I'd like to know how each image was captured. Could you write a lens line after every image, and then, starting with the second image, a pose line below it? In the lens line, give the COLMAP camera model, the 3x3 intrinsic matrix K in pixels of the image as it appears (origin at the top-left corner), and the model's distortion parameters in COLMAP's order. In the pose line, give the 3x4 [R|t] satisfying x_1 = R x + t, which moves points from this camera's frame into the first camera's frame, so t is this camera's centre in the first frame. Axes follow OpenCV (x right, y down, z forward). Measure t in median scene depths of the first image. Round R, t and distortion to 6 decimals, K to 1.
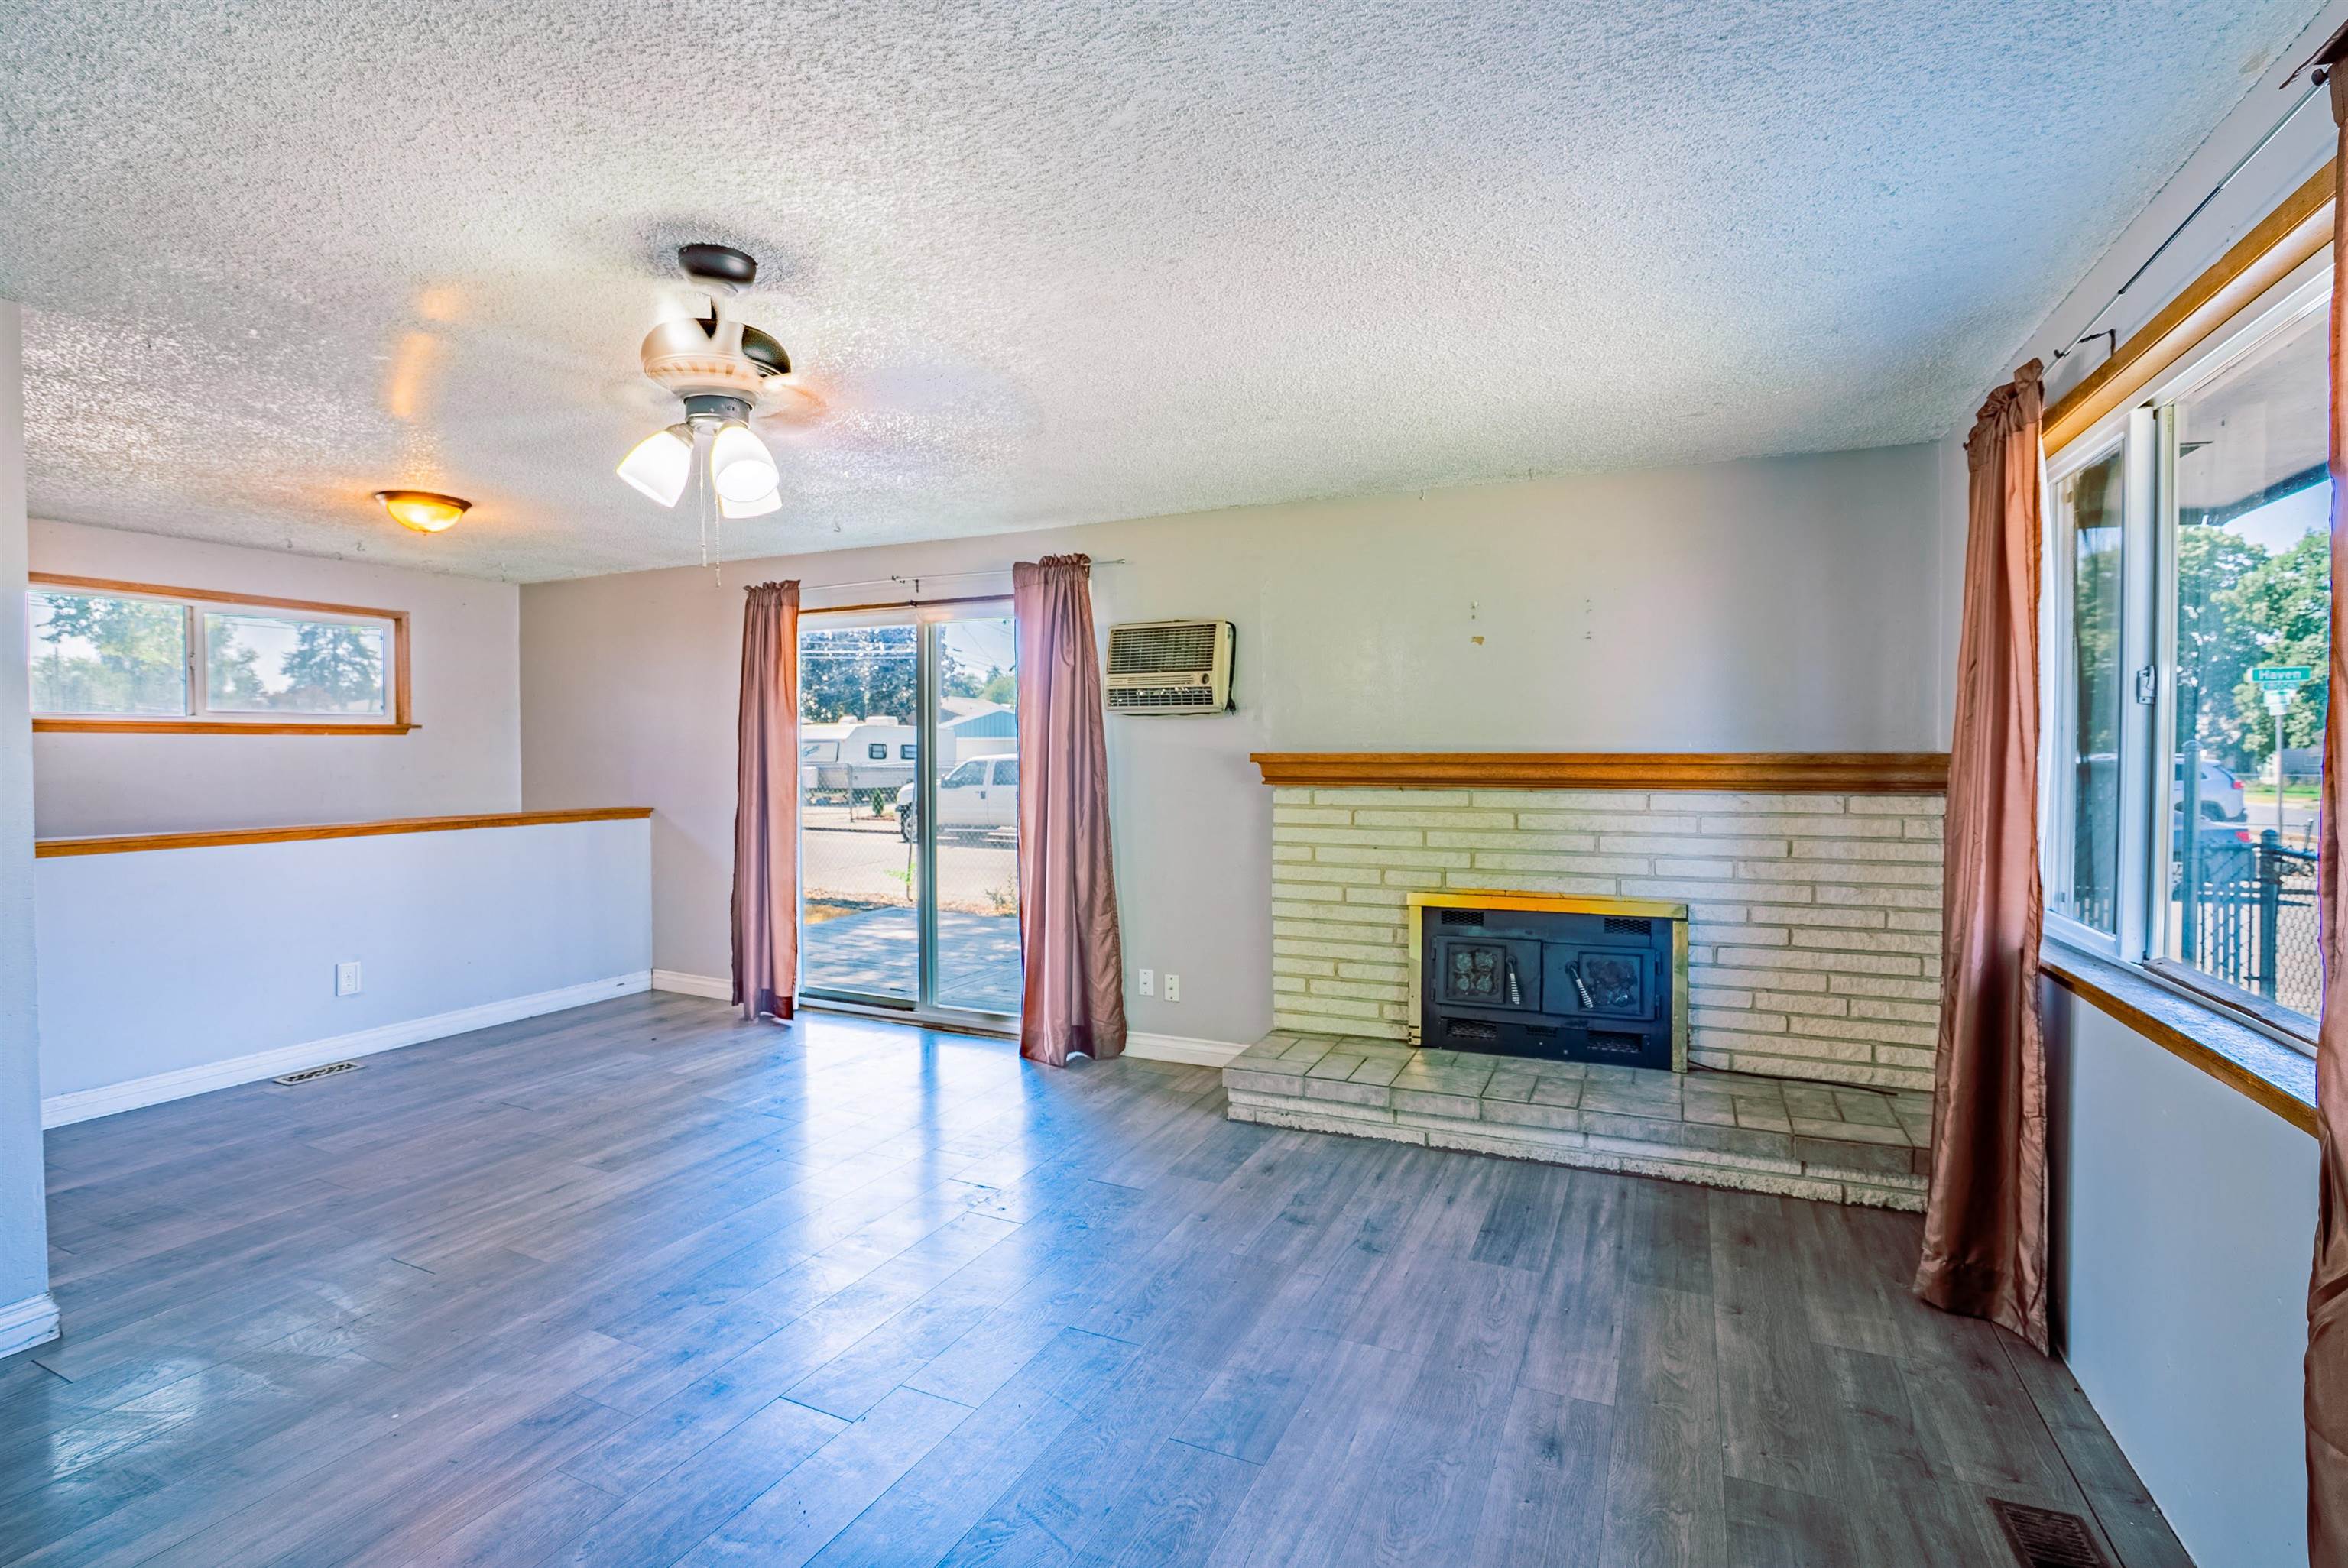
lens RADIAL K [[1099.4, 0, 1174.5], [0, 1099.4, 781.4], [0, 0, 1]] dist [-0.046666, 0.014215]
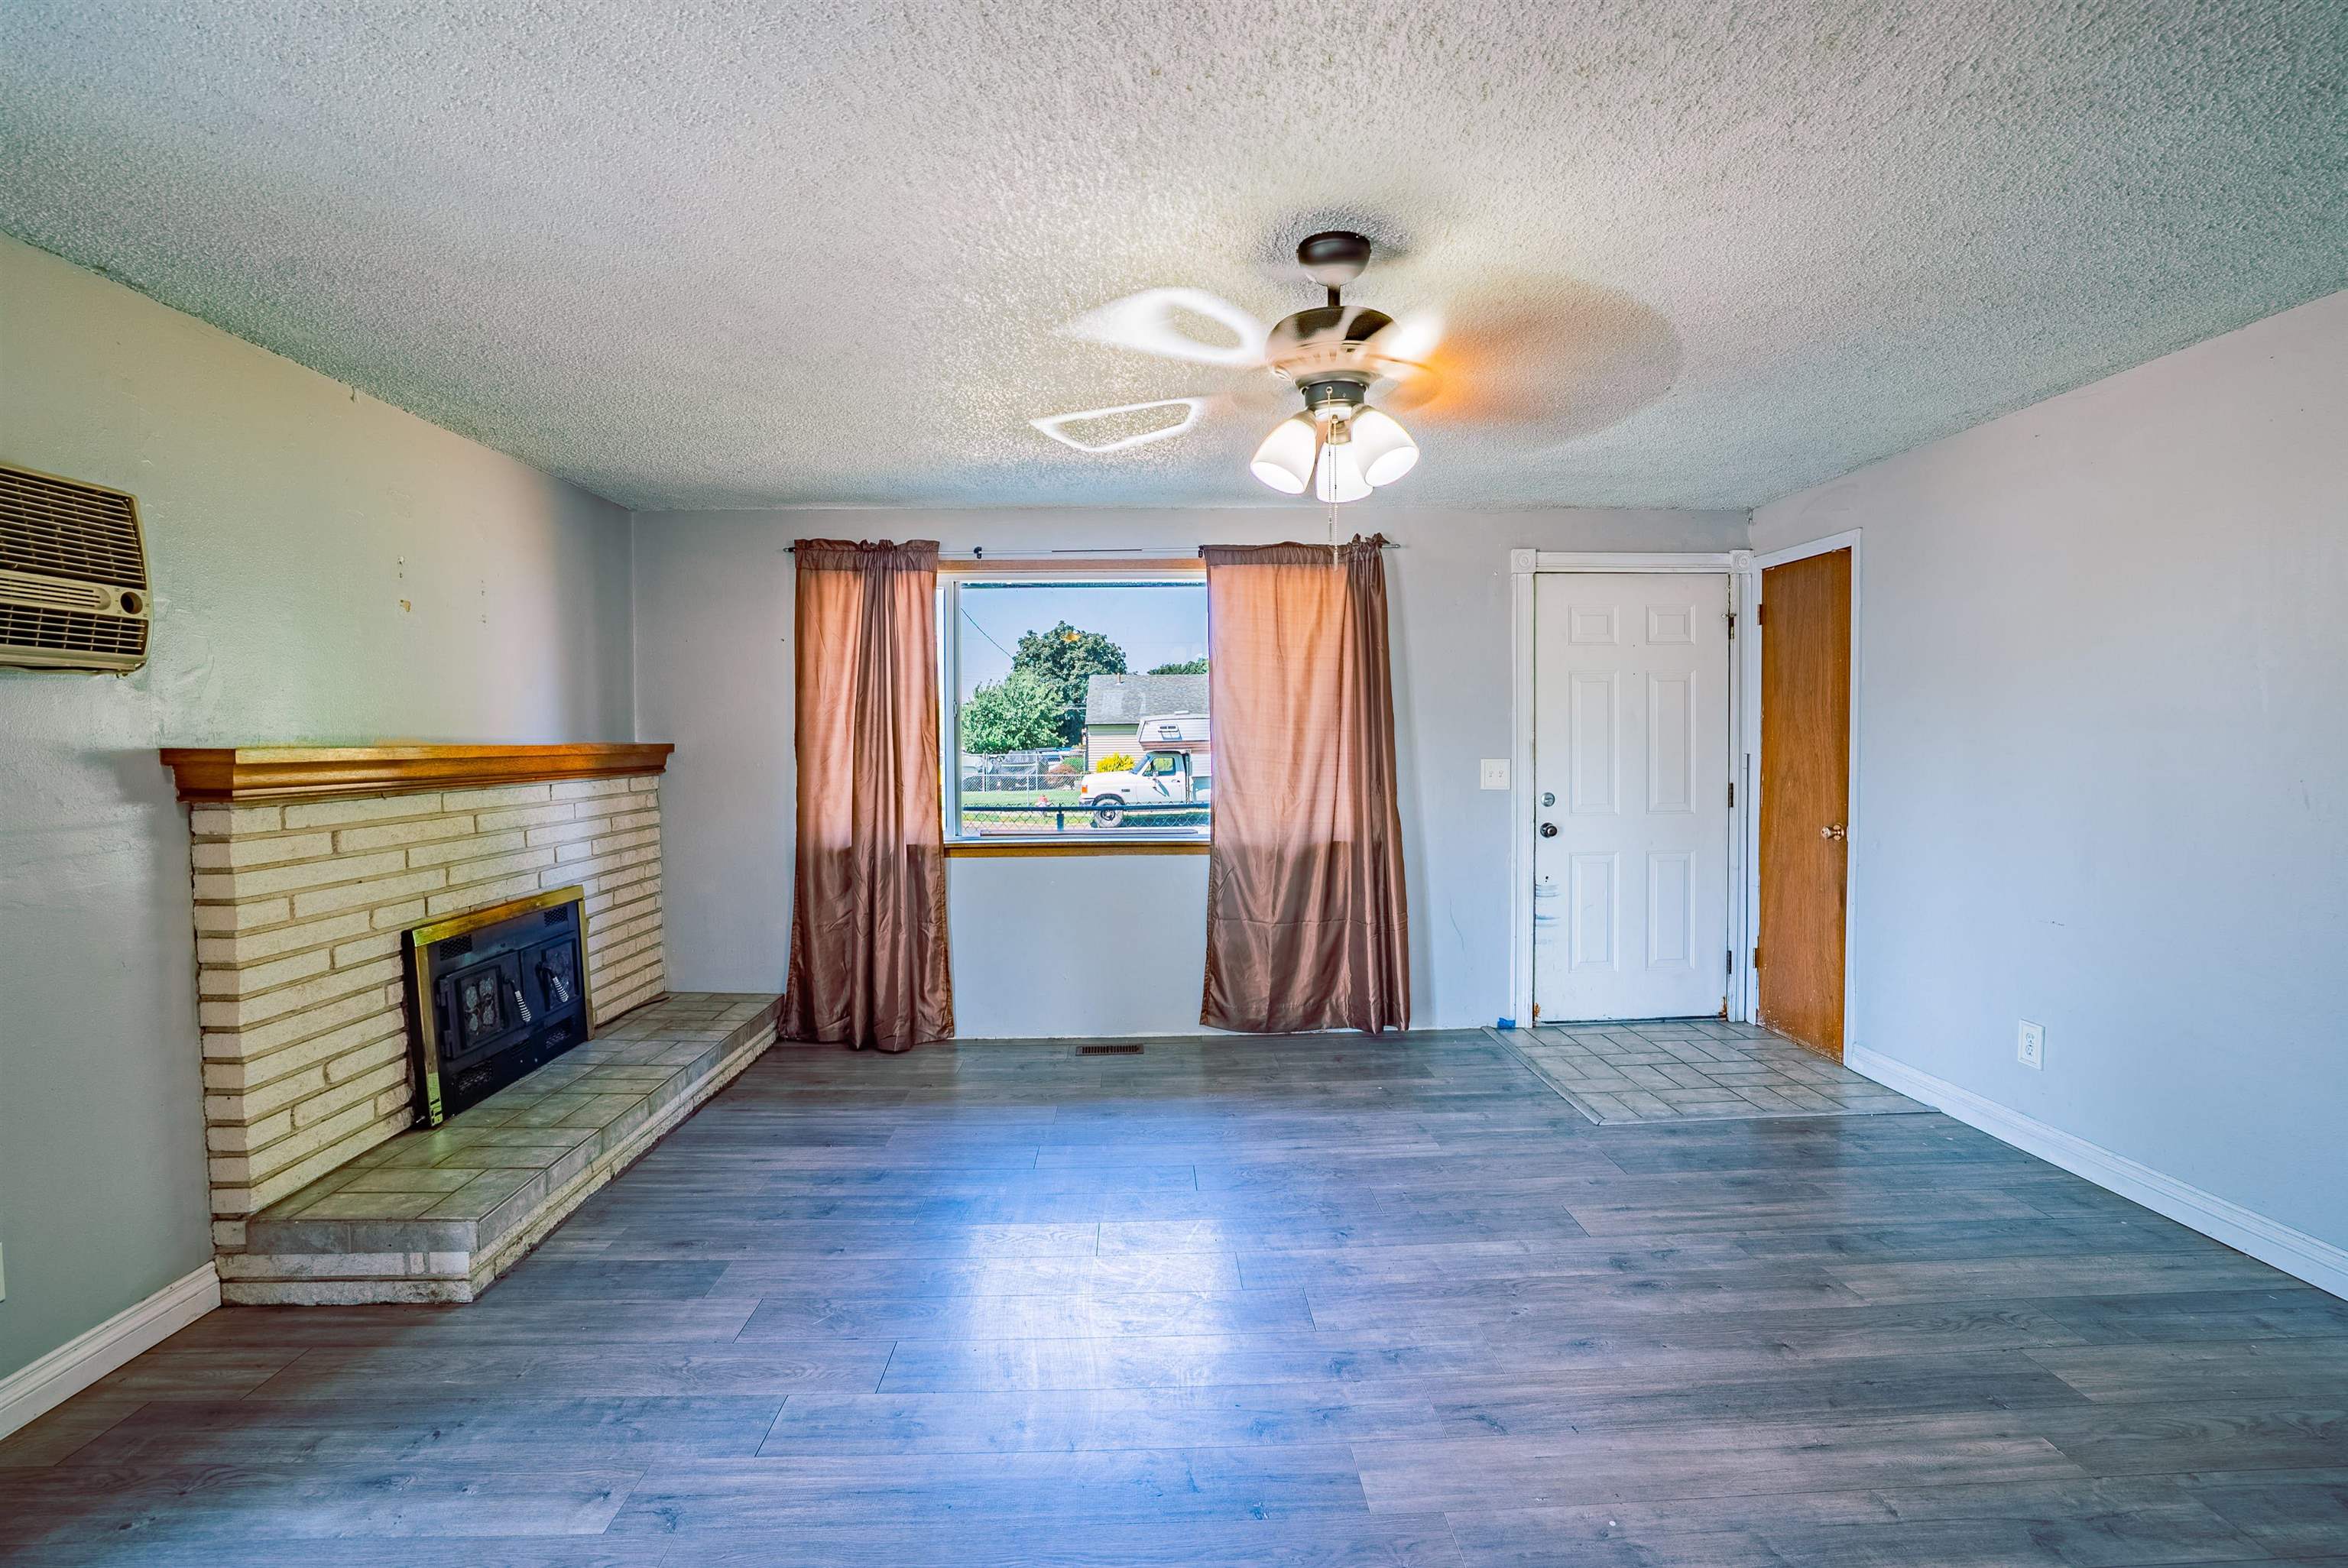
lens RADIAL K [[1099.4, 0, 1179.3], [0, 1099.4, 761.8], [0, 0, 1]] dist [-0.046666, 0.014215]
pose [[-0.451973, -0.011170, 0.891961, -0.750591], [0.036720, 0.998841, 0.031115, -0.020546], [-0.891275, 0.046816, -0.451039, 0.940468]]
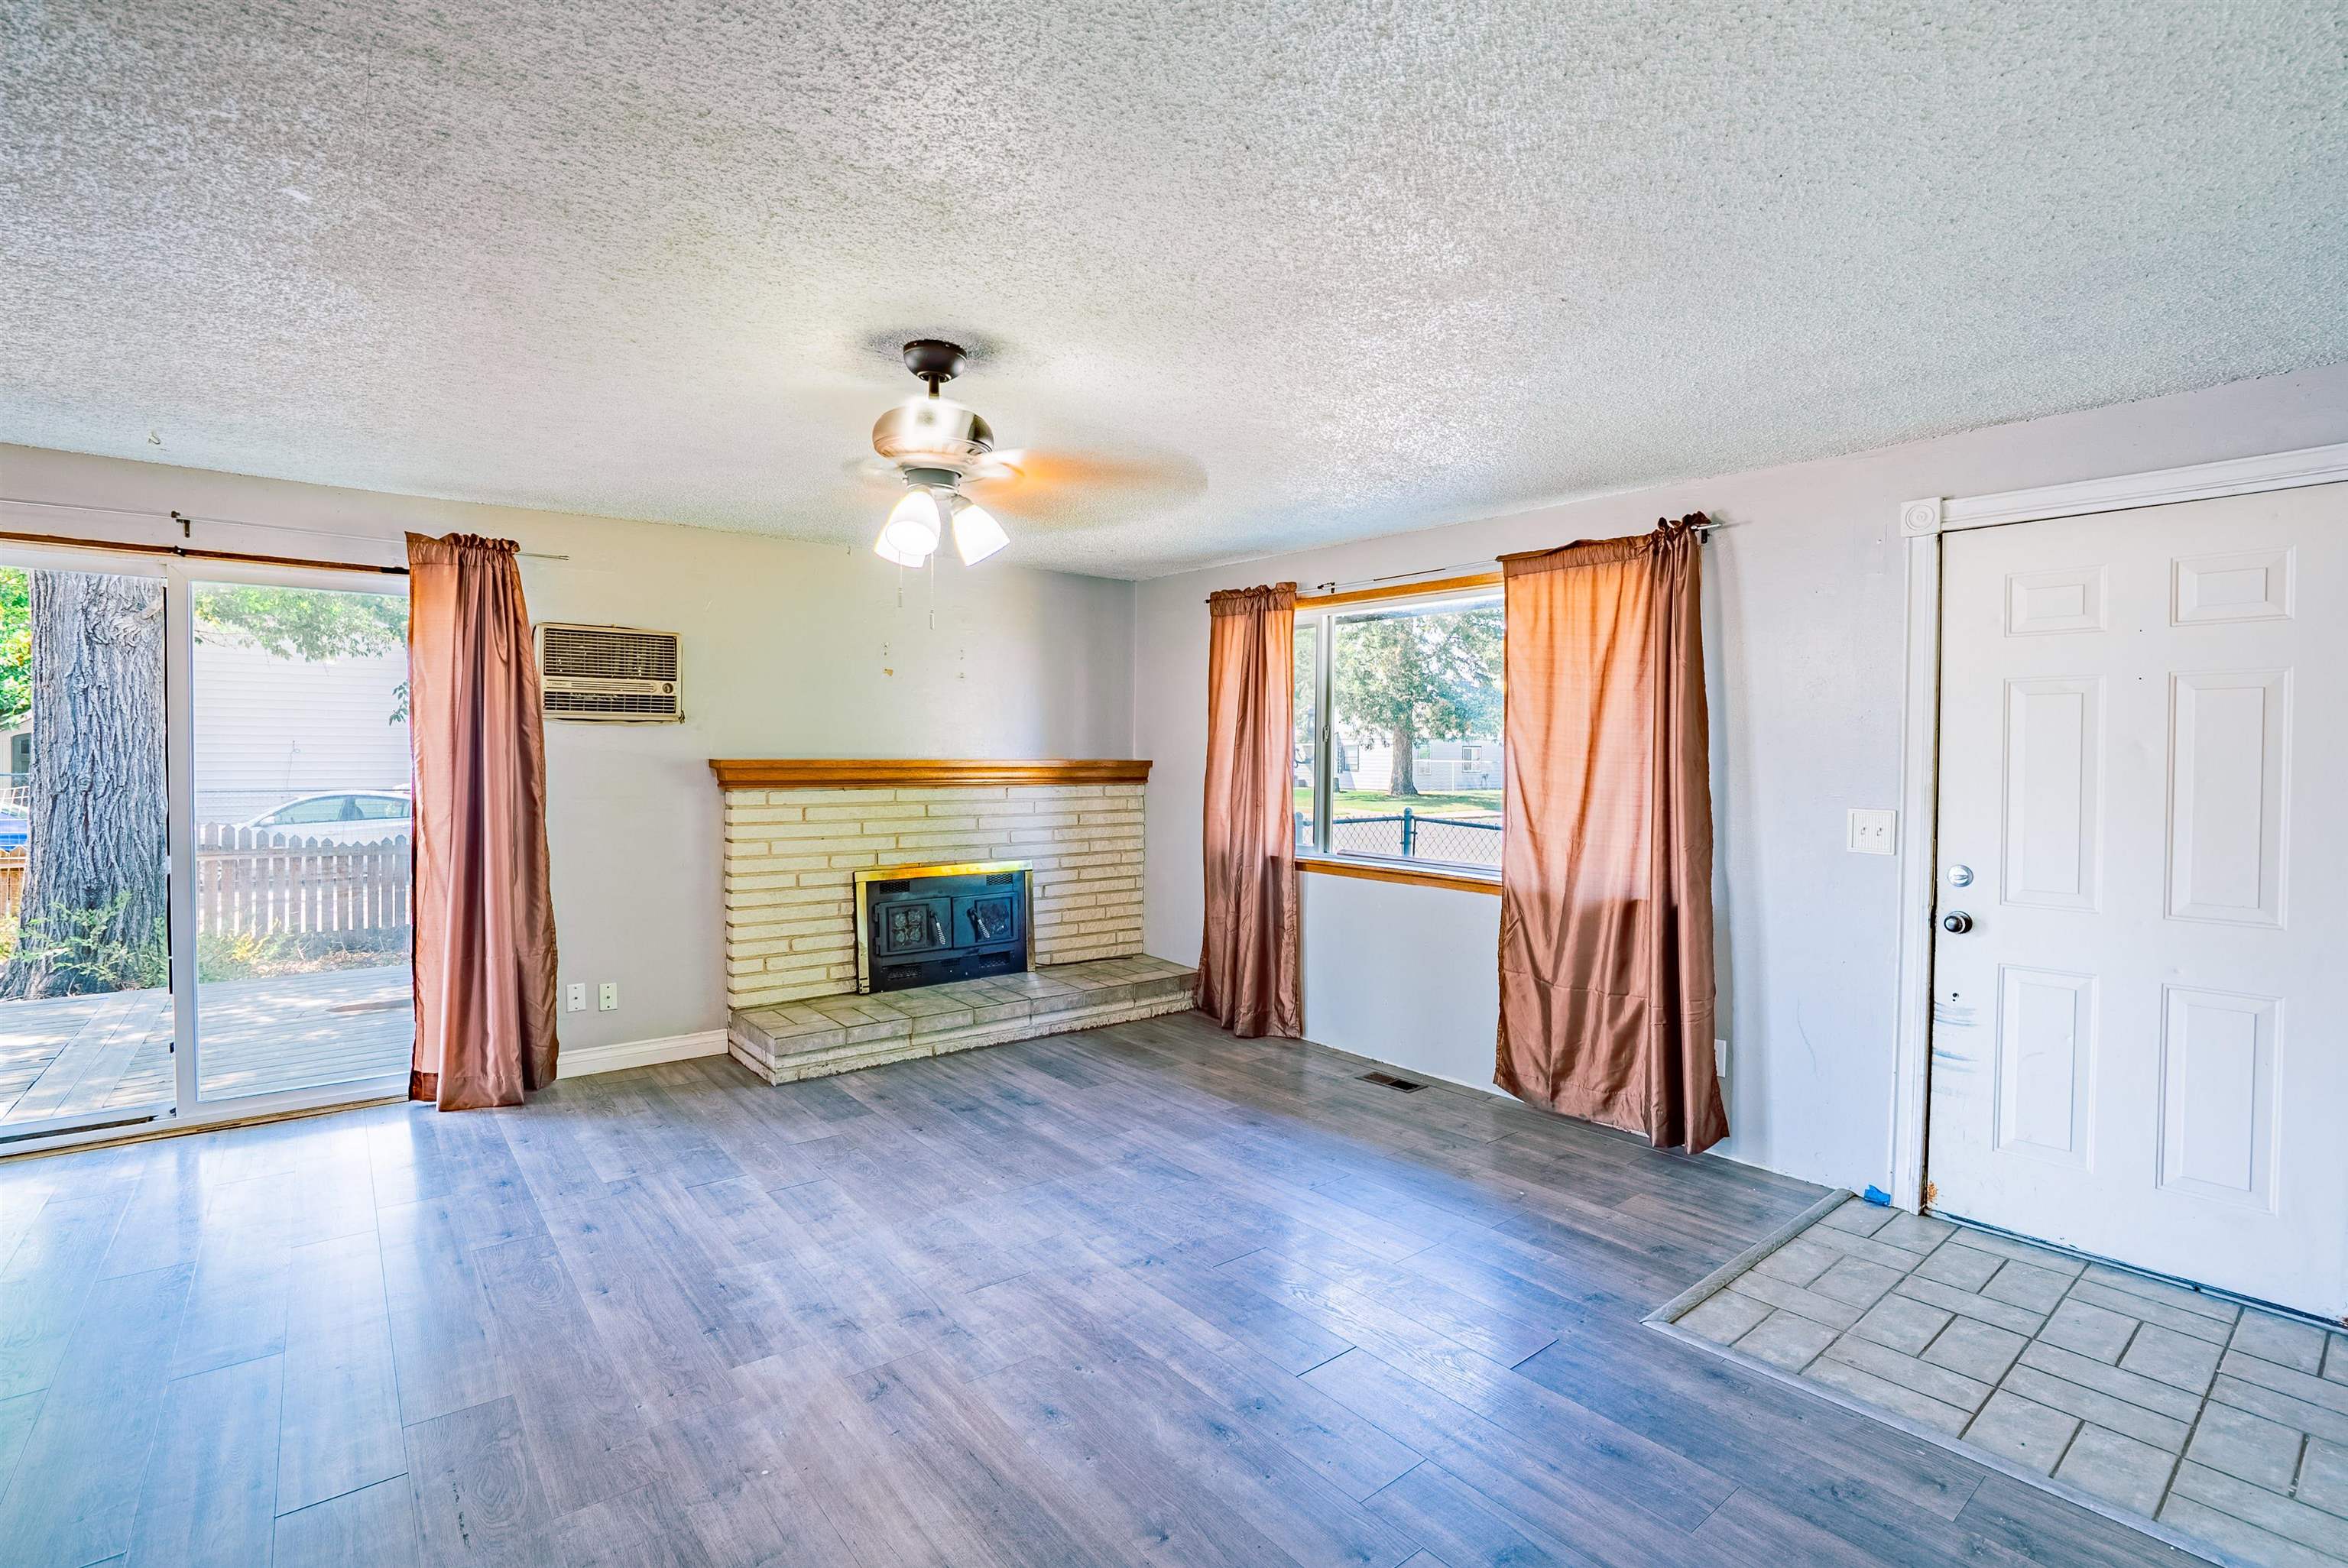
lens RADIAL K [[1099.4, 0, 1163.5], [0, 1099.4, 762.0], [0, 0, 1]] dist [-0.046666, 0.014215]
pose [[0.448224, -0.001317, 0.893920, -0.810684], [0.014990, 0.999869, -0.006043, -0.011767], [-0.893796, 0.016108, 0.448185, 0.141755]]
